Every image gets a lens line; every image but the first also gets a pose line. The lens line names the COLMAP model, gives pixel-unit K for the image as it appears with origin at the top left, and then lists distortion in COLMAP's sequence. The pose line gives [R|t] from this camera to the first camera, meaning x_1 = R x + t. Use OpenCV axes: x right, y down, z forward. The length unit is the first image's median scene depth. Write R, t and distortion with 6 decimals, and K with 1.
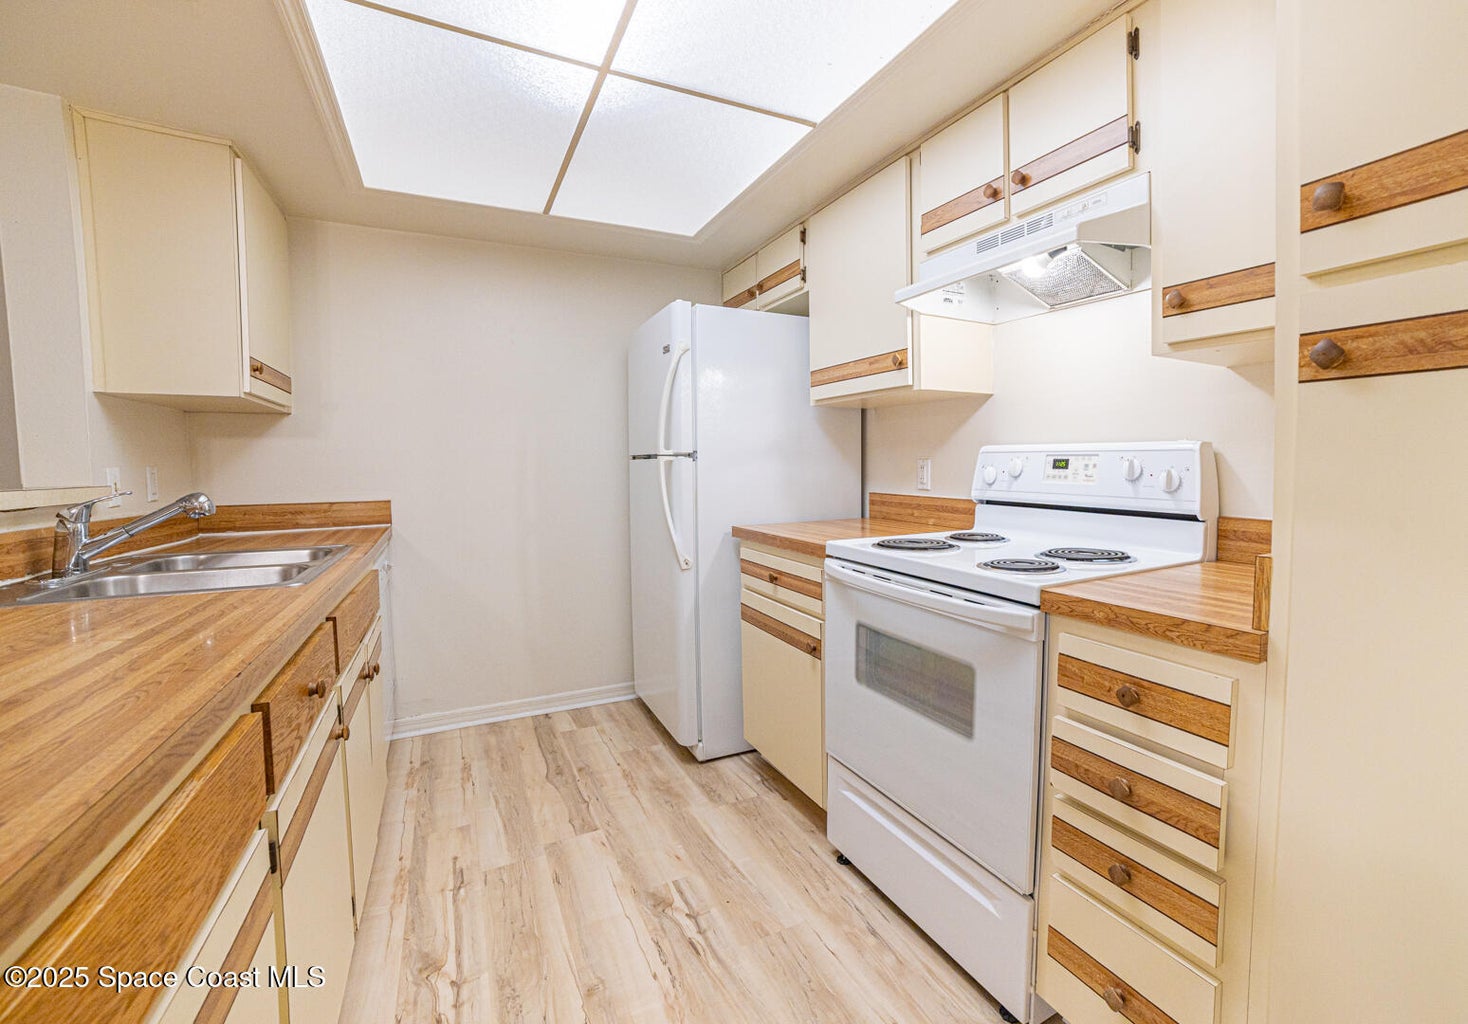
lens RADIAL K [[652.0, 0, 807.4], [0, 652.0, 502.6], [0, 0, 1]] dist [-0.000409, 0.000715]
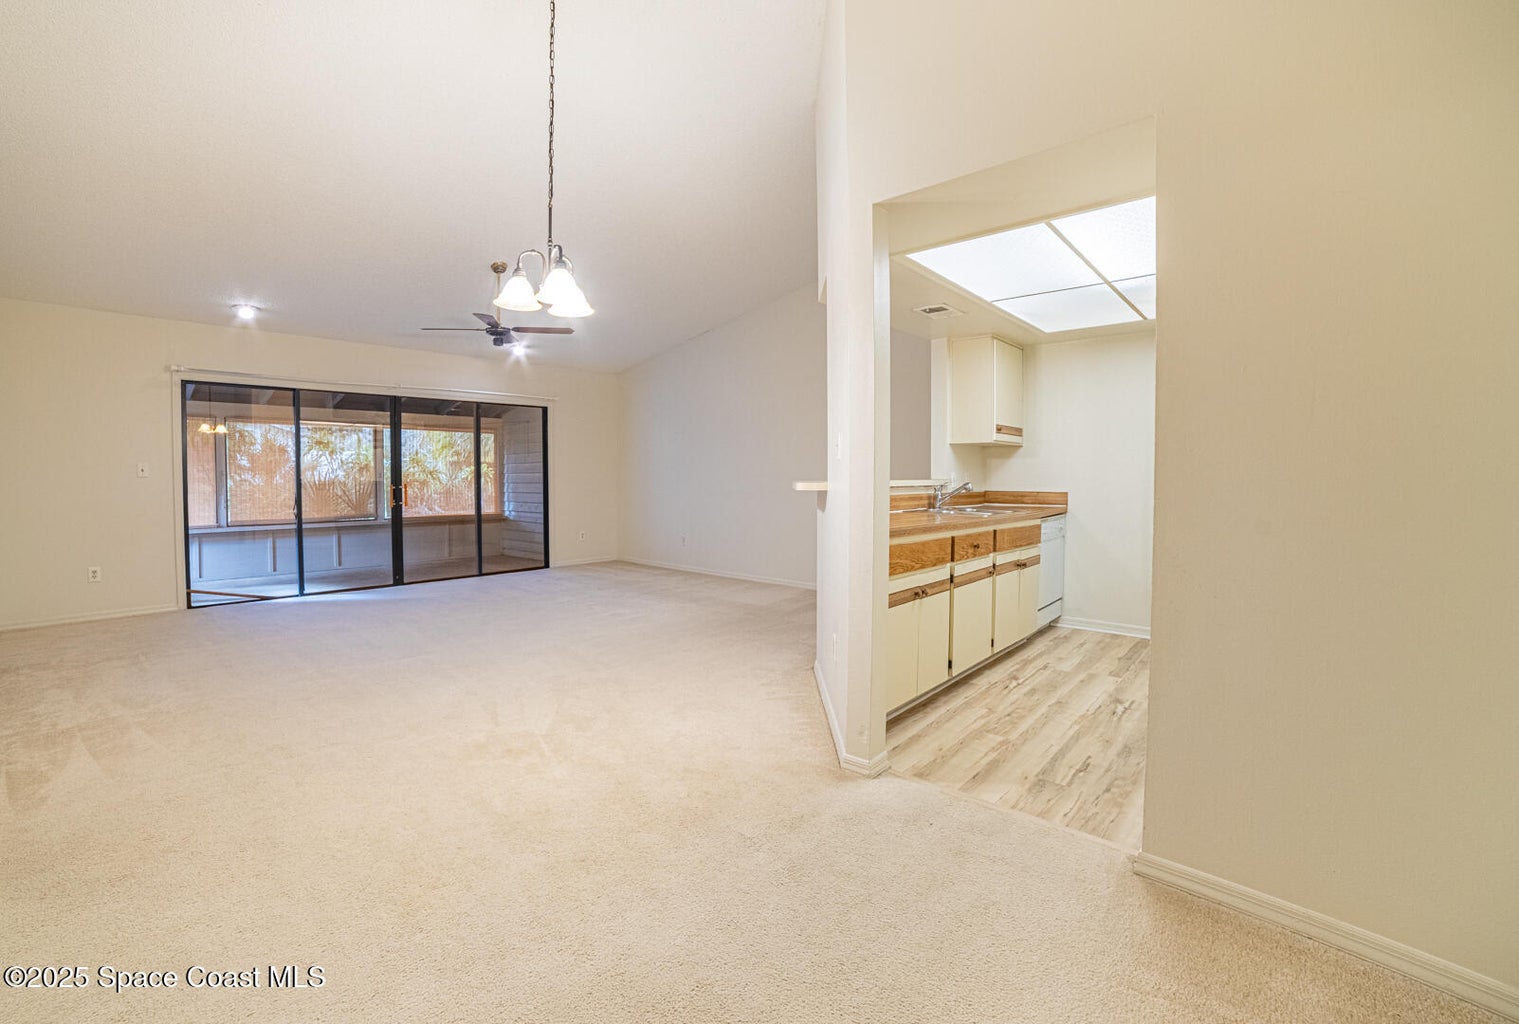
lens RADIAL K [[615.7, 0, 759.5], [0, 615.7, 512.0], [0, 0, 1]] dist [-0.026901, -0.000035]
pose [[0.355413, 0.057729, -0.932925, 0.709636], [-0.054629, 0.997668, 0.040924, 0.032971], [0.933112, 0.036420, 0.357737, -0.435297]]
